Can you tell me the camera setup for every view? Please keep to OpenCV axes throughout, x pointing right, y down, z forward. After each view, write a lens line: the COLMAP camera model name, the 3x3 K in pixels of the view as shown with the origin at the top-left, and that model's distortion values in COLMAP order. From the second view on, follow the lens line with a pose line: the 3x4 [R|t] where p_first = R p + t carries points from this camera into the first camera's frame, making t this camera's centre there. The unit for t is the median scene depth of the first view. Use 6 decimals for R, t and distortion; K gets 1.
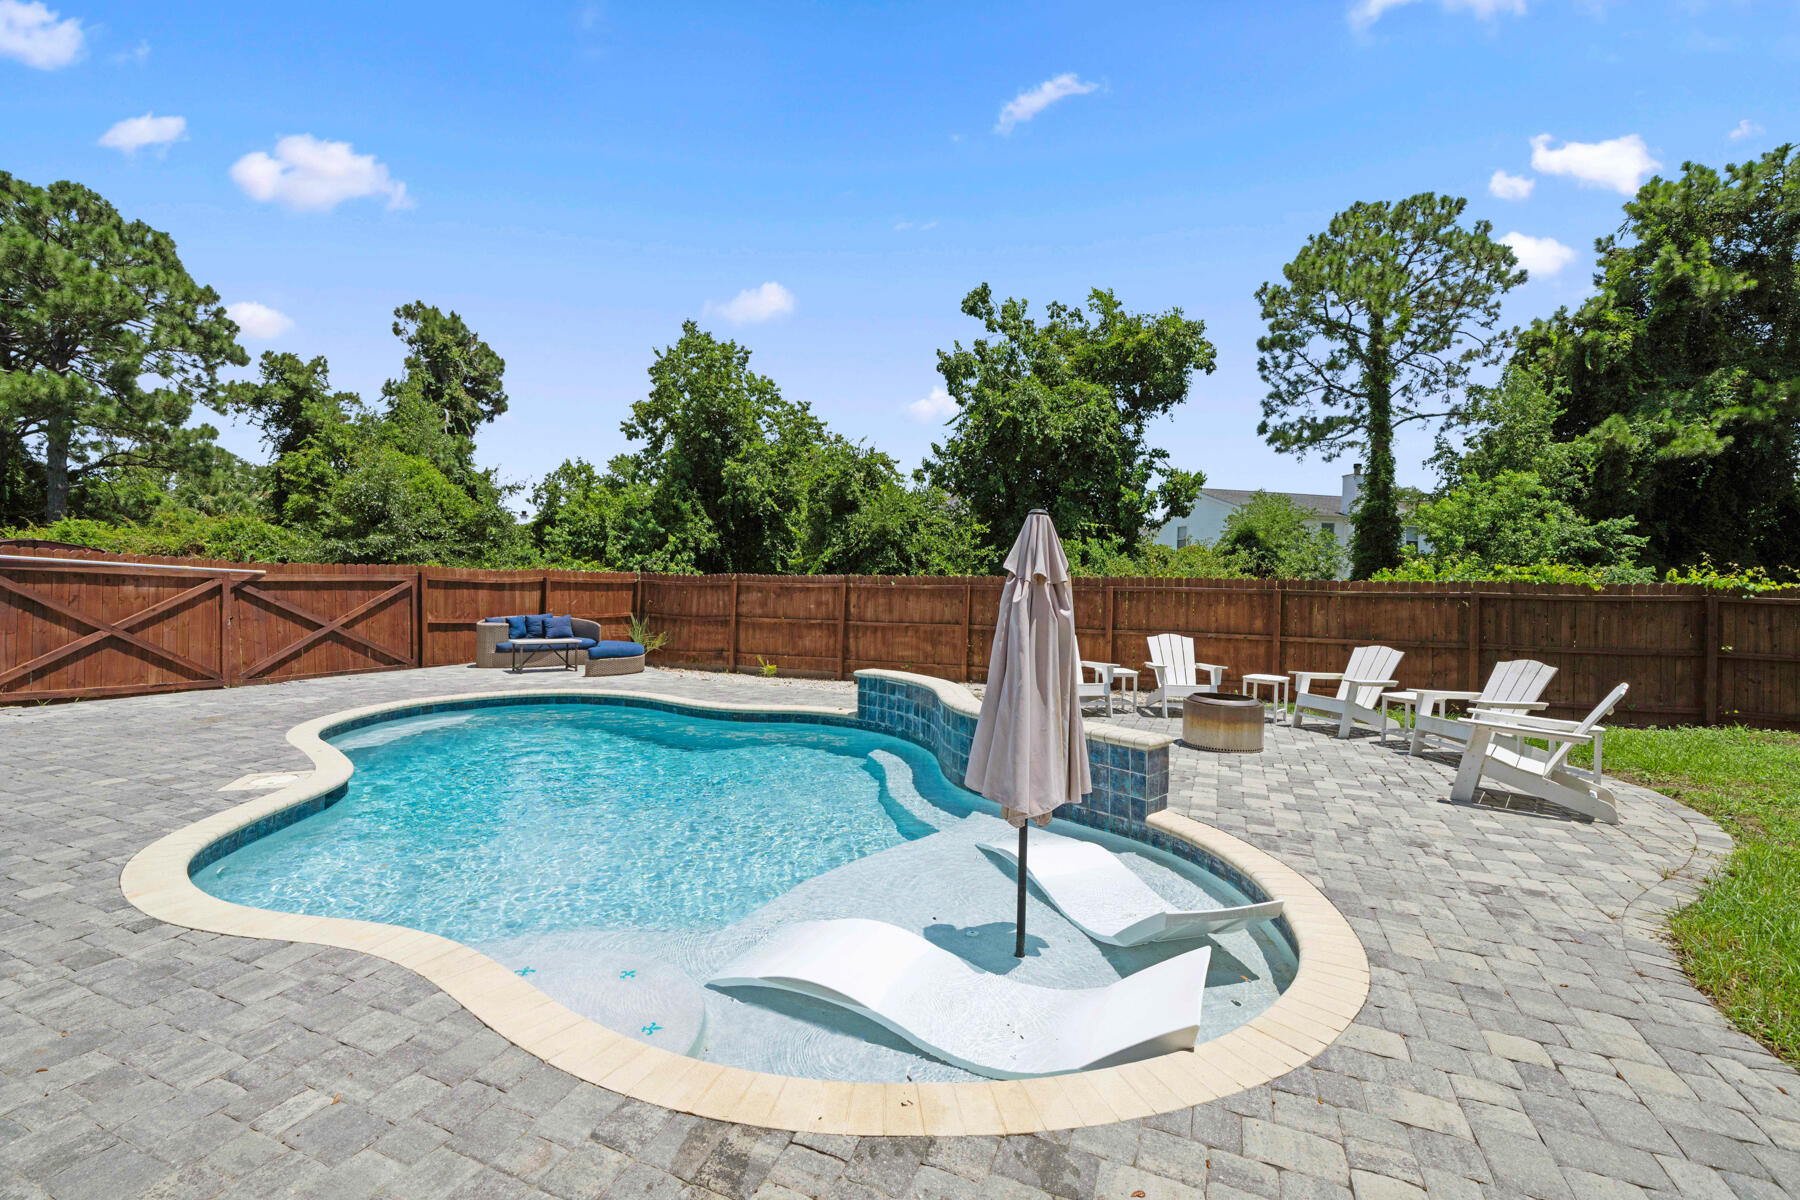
lens RADIAL K [[795.2, 0, 885.9], [0, 795.2, 584.9], [0, 0, 1]] dist [-0.000908, 0.000607]
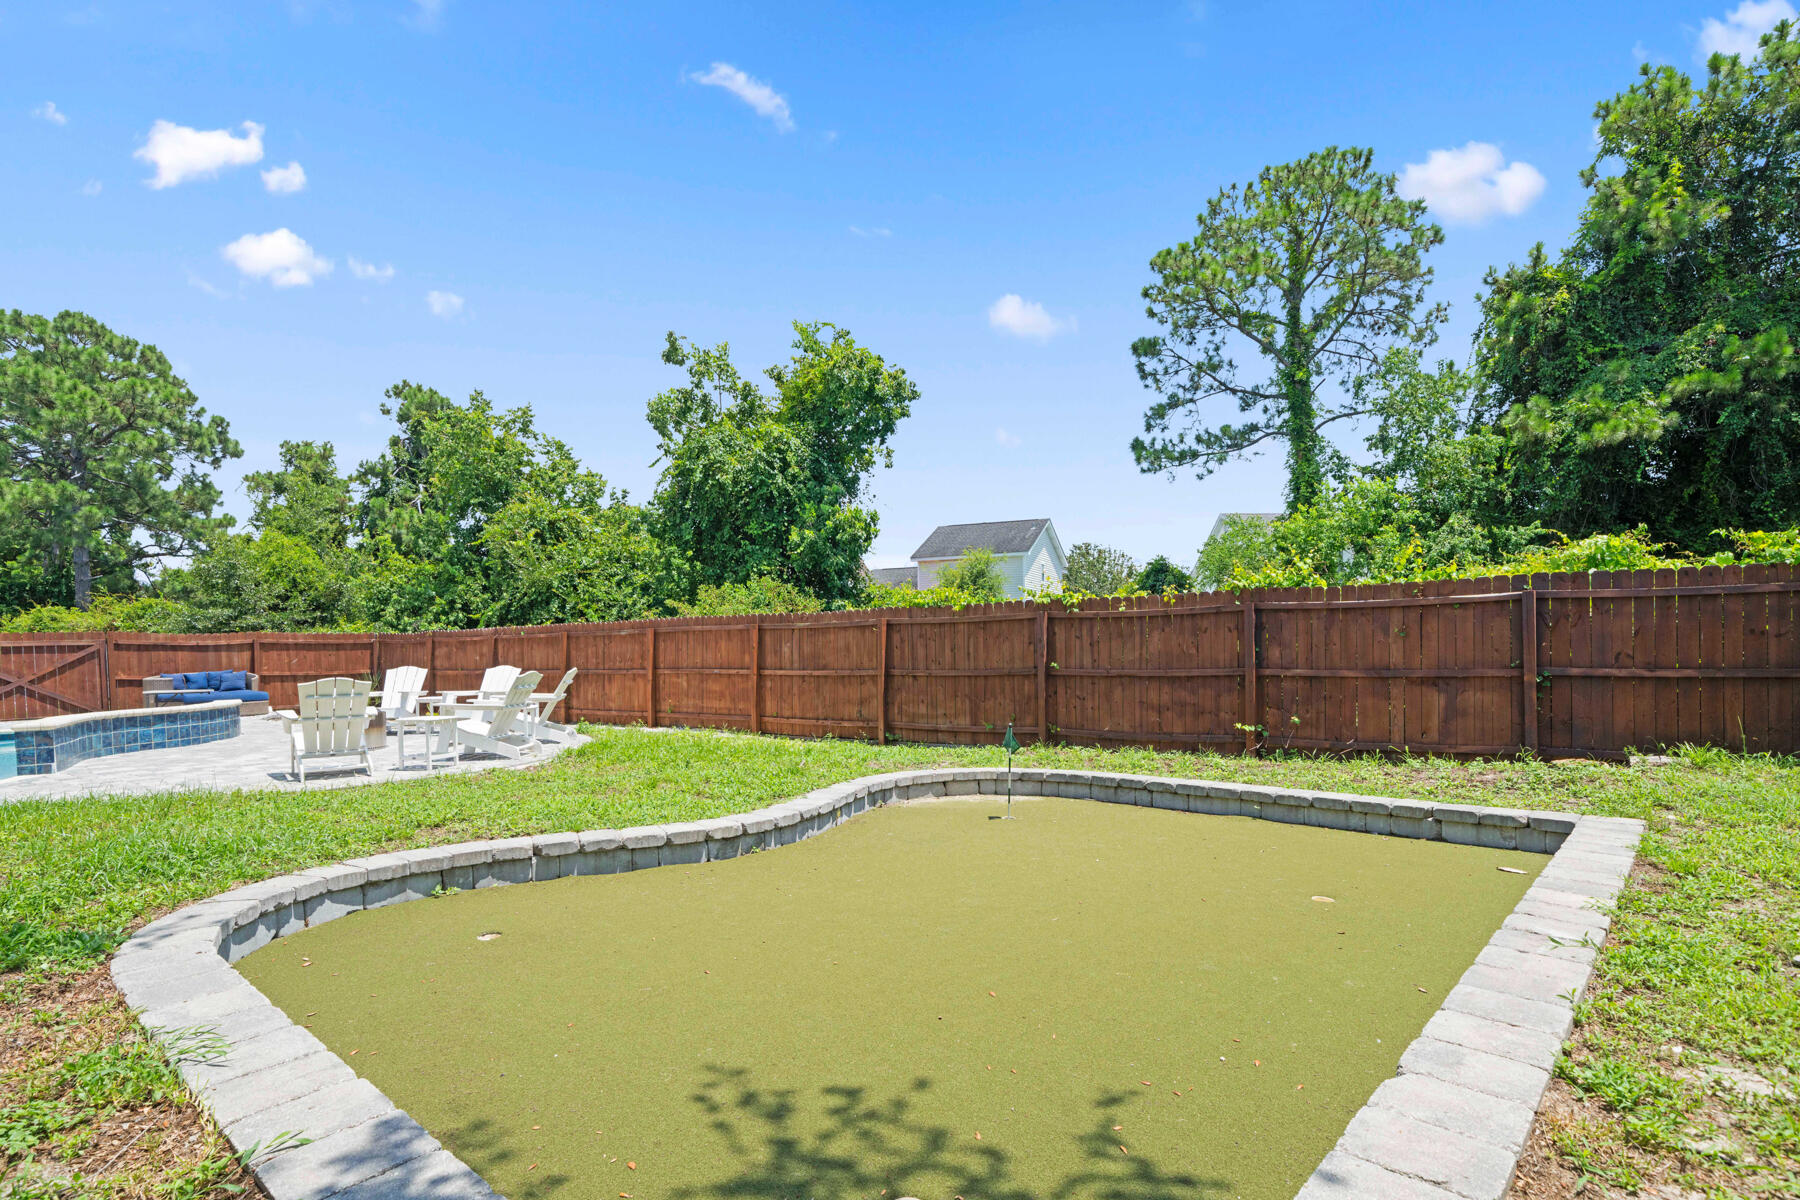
lens RADIAL K [[918.4, 0, 841.6], [0, 918.4, 655.7], [0, 0, 1]] dist [-0.000180, 0.002234]
pose [[0.975789, -0.030880, -0.216522, 0.433353], [0.032450, 0.999467, 0.003701, 0.022971], [0.216292, -0.010637, 0.976271, -0.068793]]
